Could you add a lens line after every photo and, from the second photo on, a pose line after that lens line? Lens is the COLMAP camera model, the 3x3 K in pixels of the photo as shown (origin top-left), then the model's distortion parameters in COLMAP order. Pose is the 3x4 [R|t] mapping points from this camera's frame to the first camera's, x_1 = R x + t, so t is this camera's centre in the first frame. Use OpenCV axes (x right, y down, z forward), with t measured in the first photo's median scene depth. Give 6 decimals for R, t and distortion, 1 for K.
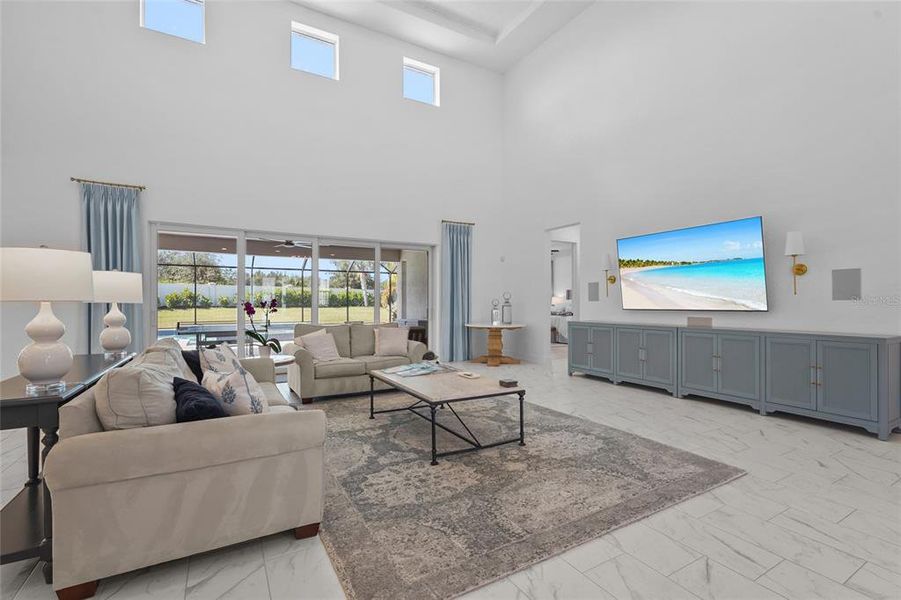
lens RADIAL K [[405.3, 0, 450.8], [0, 405.3, 300.6], [0, 0, 1]] dist [-0.001976, 0.001213]
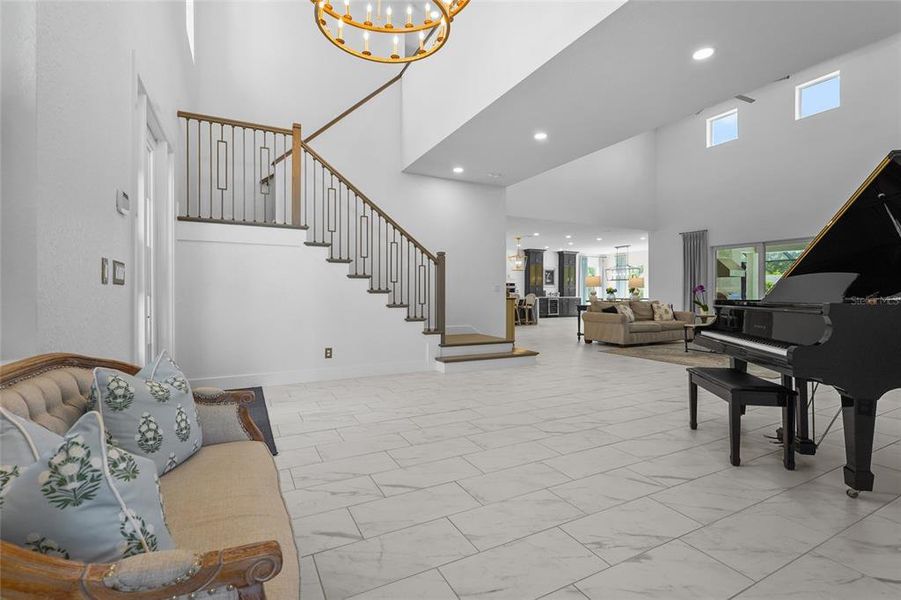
lens RADIAL K [[405.3, 0, 453.2], [0, 405.3, 299.0], [0, 0, 1]] dist [-0.001976, 0.001213]
pose [[-0.031782, 0.011498, -0.999429, 2.306864], [0.002095, 0.999932, 0.011438, 0.053995], [0.999493, -0.001730, -0.031804, -0.317125]]
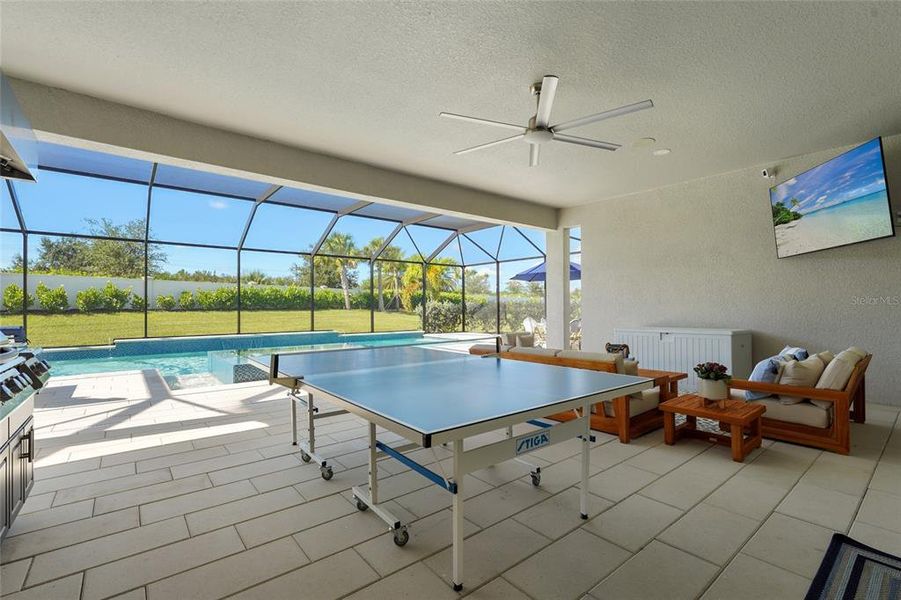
lens RADIAL K [[405.3, 0, 449.3], [0, 405.3, 300.2], [0, 0, 1]] dist [-0.001976, 0.001213]
pose [[0.988014, 0.002138, 0.154349, -1.643747], [-0.000360, 0.999933, -0.011552, 0.054980], [-0.154363, 0.011359, 0.987949, 1.984764]]
